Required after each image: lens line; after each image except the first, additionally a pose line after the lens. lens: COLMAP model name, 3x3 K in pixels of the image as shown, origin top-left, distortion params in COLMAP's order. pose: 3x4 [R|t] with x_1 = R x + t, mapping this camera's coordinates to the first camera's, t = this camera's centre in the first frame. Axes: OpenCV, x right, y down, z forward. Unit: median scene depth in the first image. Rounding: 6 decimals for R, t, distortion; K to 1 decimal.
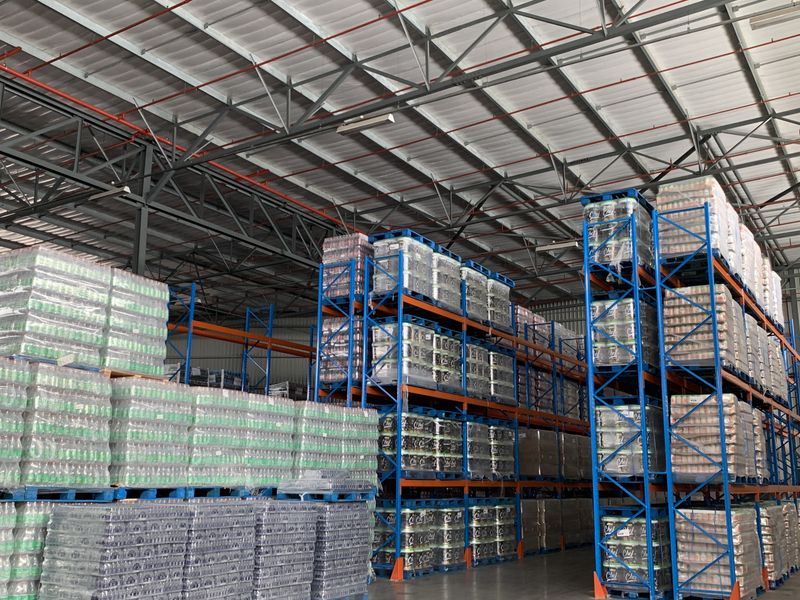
lens RADIAL K [[787.5, 0, 400.0], [0, 787.5, 300.0], [0, 0, 1]] dist [0.179111, -0.382038]
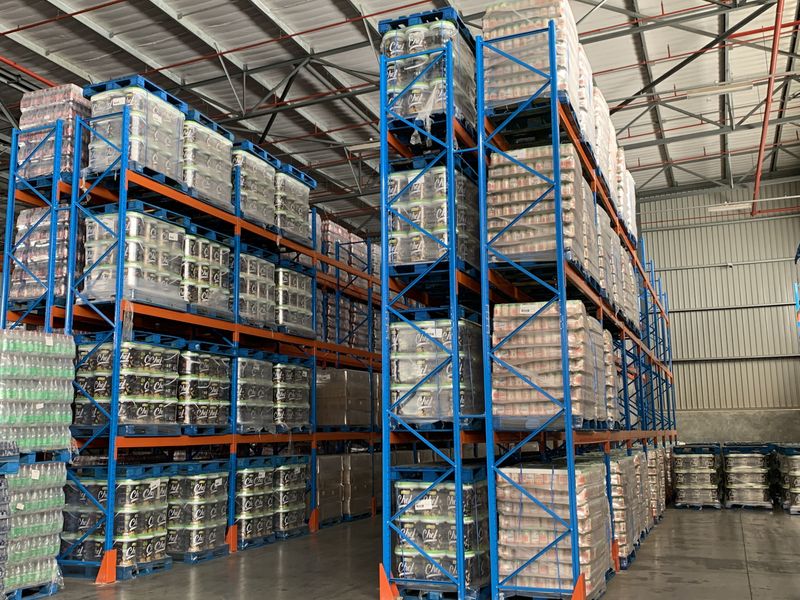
lens RADIAL K [[774.6, 0, 369.4], [0, 774.6, 298.3], [0, 0, 1]] dist [0.244501, -0.719502]
pose [[0.989891, 0.001852, 0.141816, 0.118608], [-0.009302, 0.998609, 0.051891, 0.069282], [-0.141523, -0.052686, 0.988532, 0.305762]]
